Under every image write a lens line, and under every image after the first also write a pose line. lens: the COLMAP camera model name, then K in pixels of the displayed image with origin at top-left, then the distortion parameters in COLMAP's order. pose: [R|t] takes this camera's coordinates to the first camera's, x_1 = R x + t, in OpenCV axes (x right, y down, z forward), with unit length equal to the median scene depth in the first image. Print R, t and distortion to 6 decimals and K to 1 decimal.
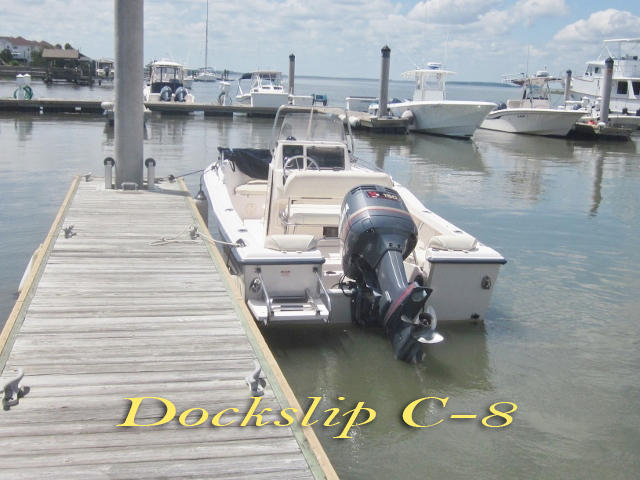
lens RADIAL K [[832.7, 0, 317.4], [0, 832.7, 239.7], [0, 0, 1]] dist [-0.034002, 0.000000]
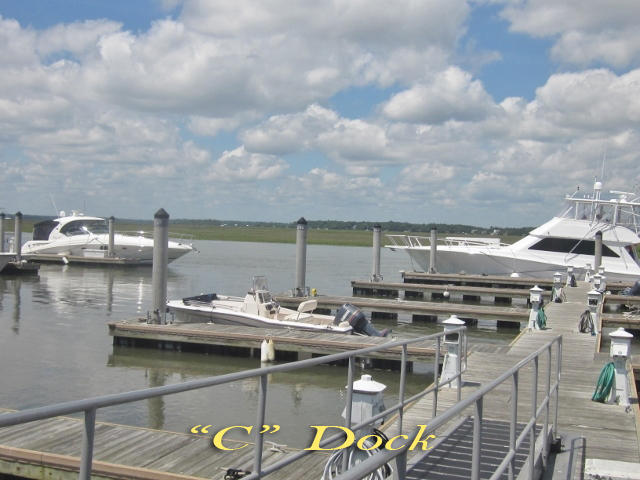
lens RADIAL K [[832.7, 0, 319.8], [0, 832.7, 239.4], [0, 0, 1]] dist [-0.034002, 0.000000]
pose [[0.545727, -0.037617, 0.837119, -0.503462], [0.152306, 0.986805, -0.054947, -0.028750], [-0.824006, 0.157484, 0.544255, -0.117977]]
